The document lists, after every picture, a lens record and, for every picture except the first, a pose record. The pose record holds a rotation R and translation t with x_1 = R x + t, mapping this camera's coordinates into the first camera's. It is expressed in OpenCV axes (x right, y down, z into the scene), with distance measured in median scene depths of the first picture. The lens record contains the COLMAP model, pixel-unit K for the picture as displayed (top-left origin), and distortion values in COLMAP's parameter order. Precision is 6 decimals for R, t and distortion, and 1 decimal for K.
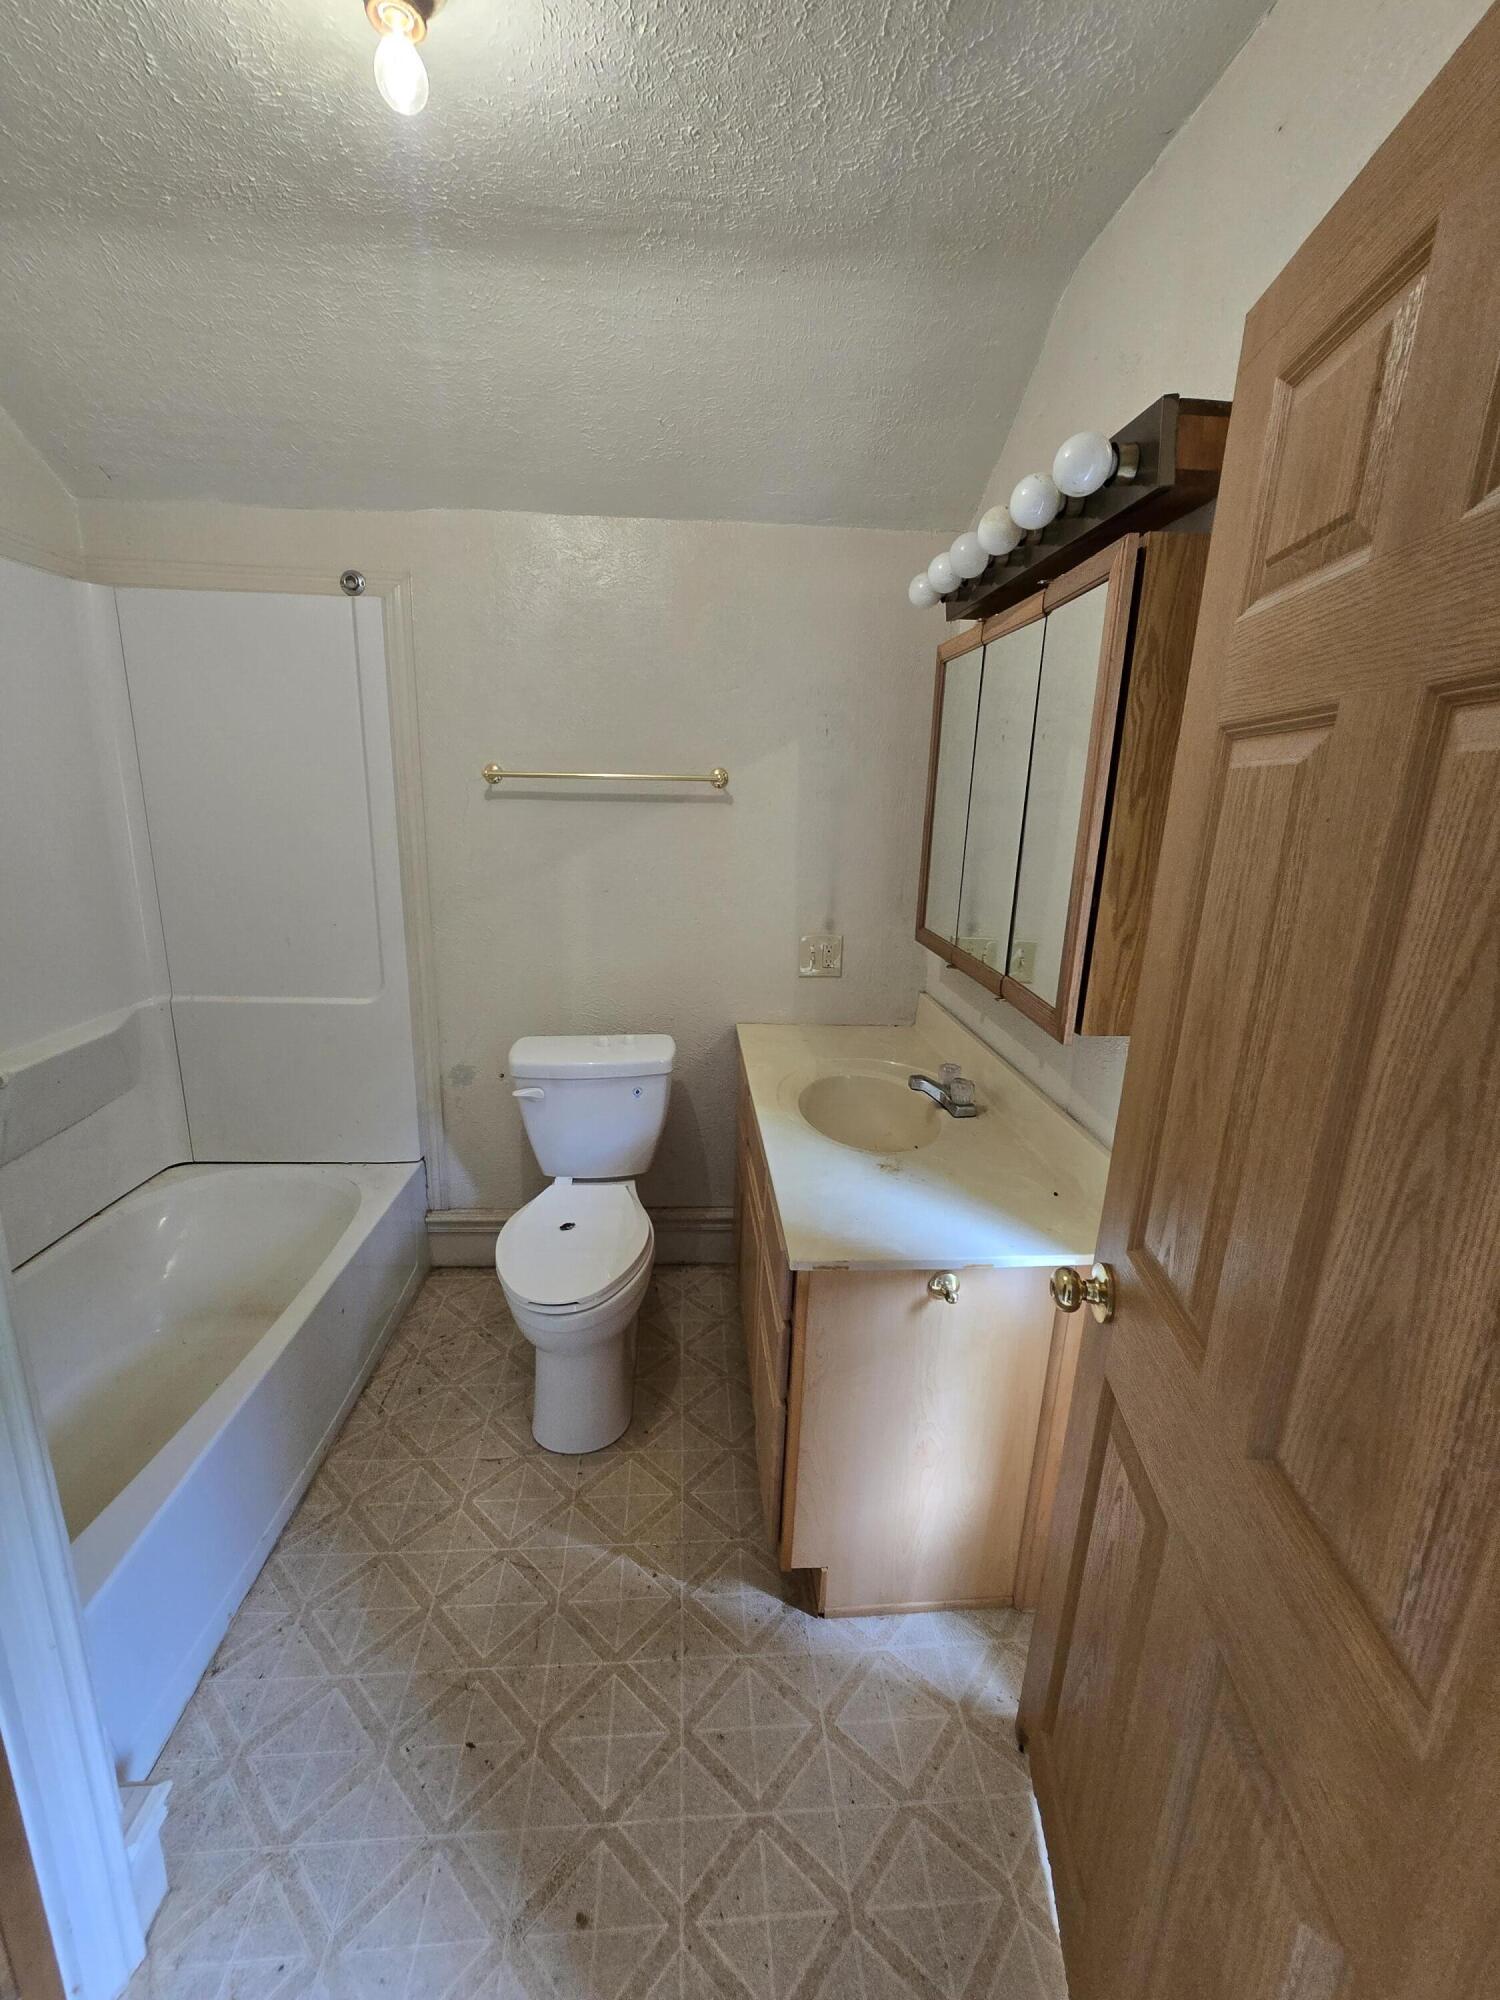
lens RADIAL K [[809.9, 0, 738.6], [0, 809.9, 996.6], [0, 0, 1]] dist [-0.003306, 0.003174]
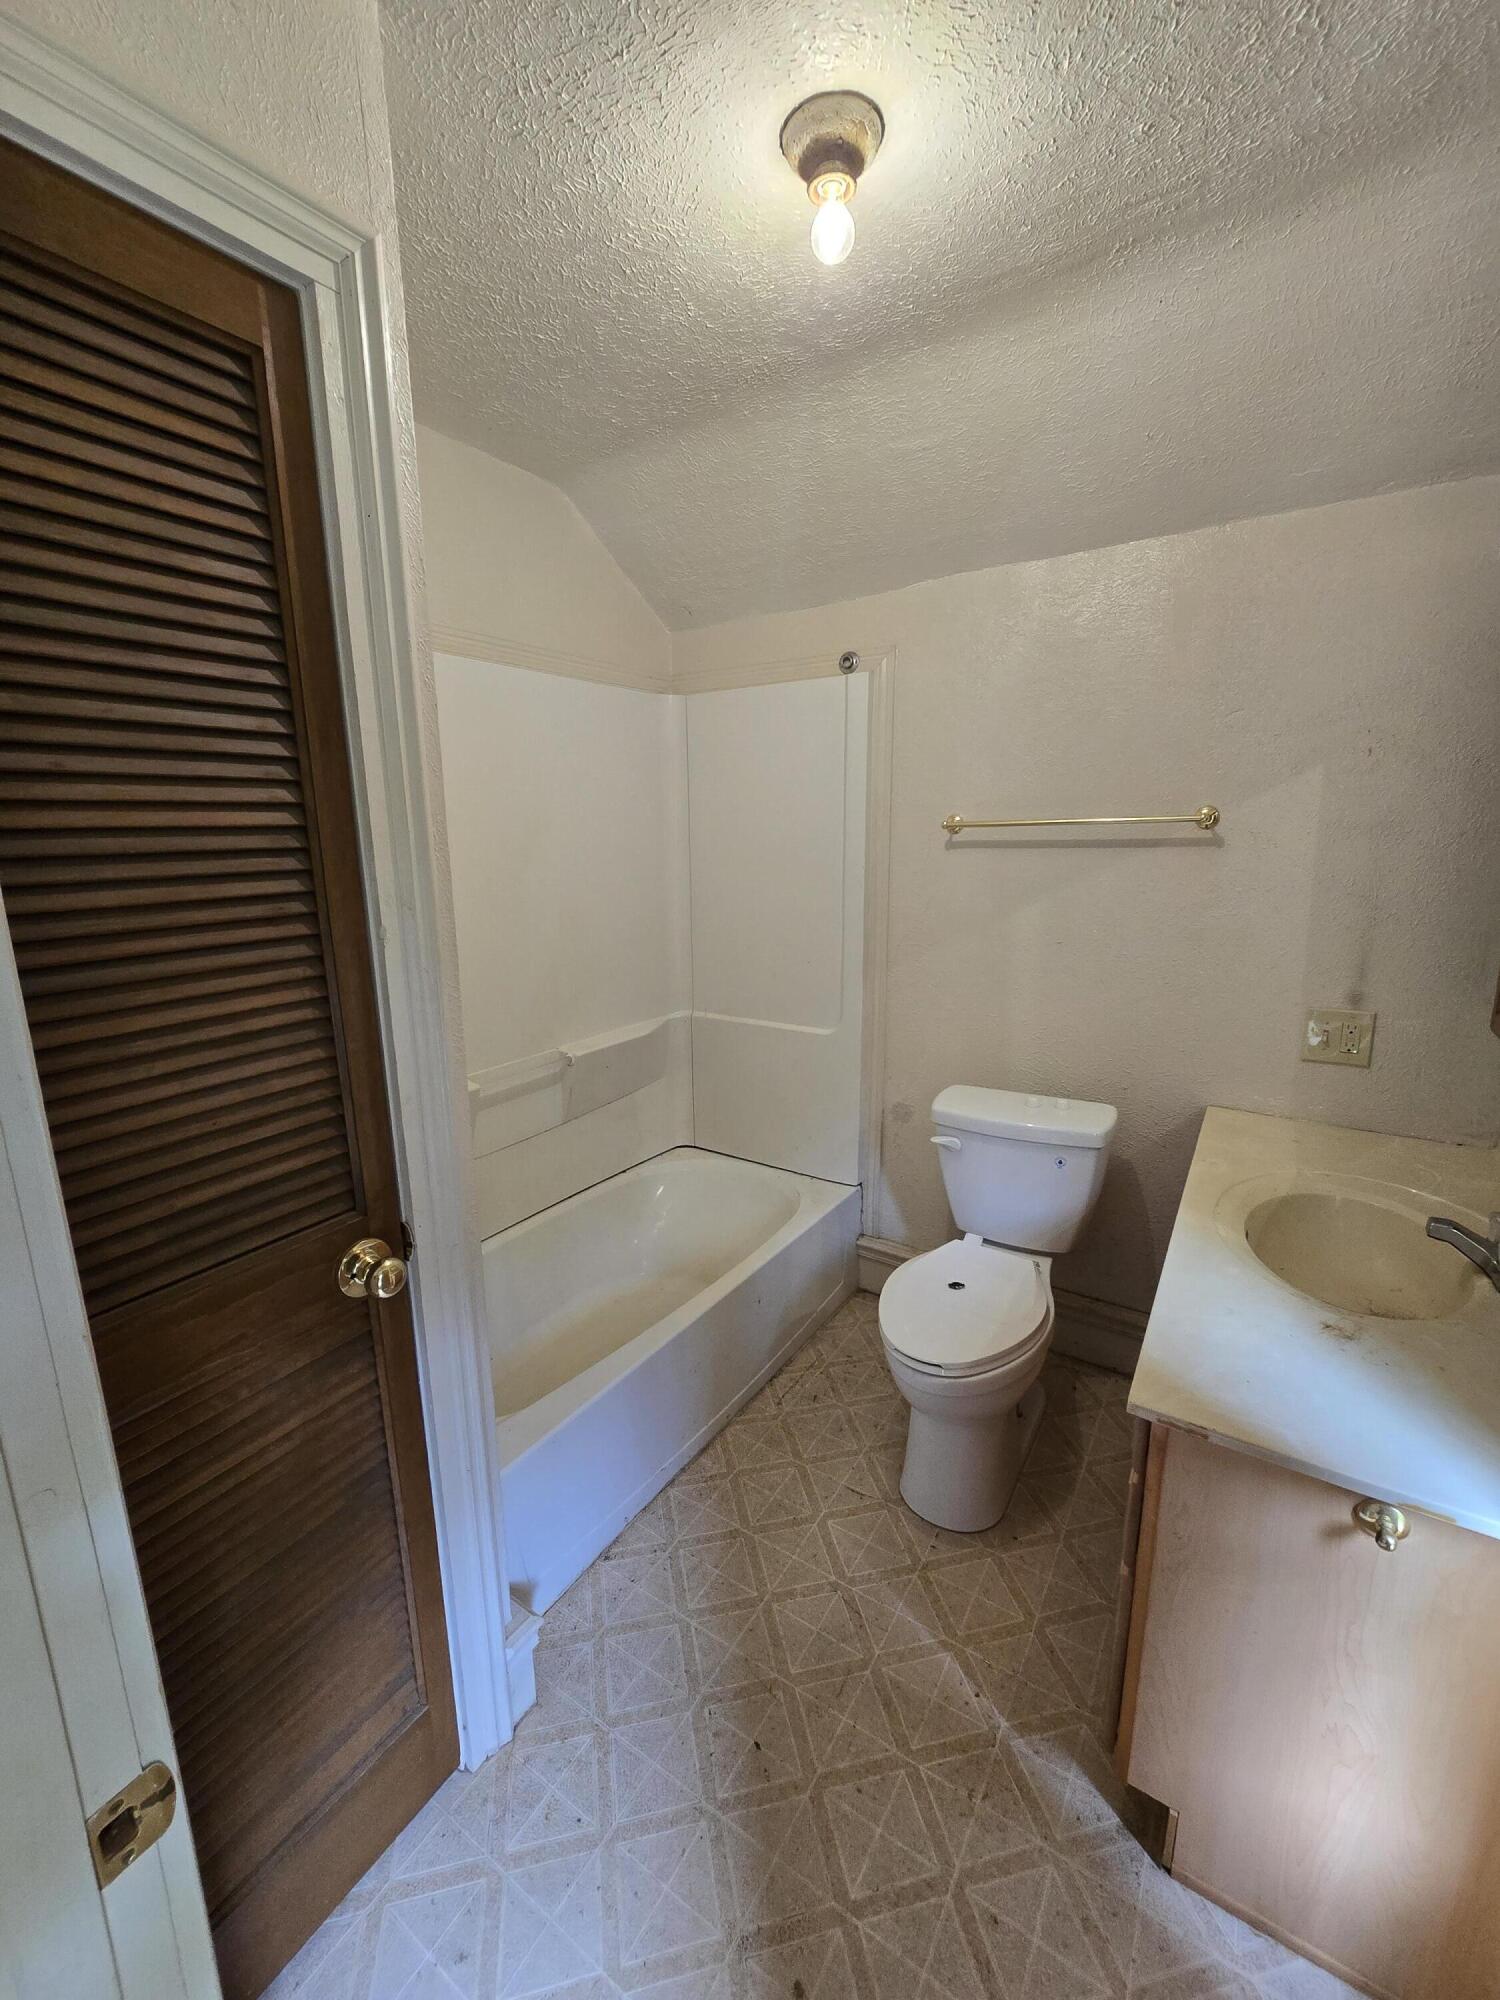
lens RADIAL K [[809.5, 0, 750.0], [0, 809.5, 1000.0], [0, 0, 1]] dist [-0.003247, 0.002161]
pose [[0.800708, 0.084878, -0.593011, 0.146792], [-0.112390, 0.993618, -0.009538, -0.020503], [0.588417, 0.074285, 0.805138, 0.054366]]
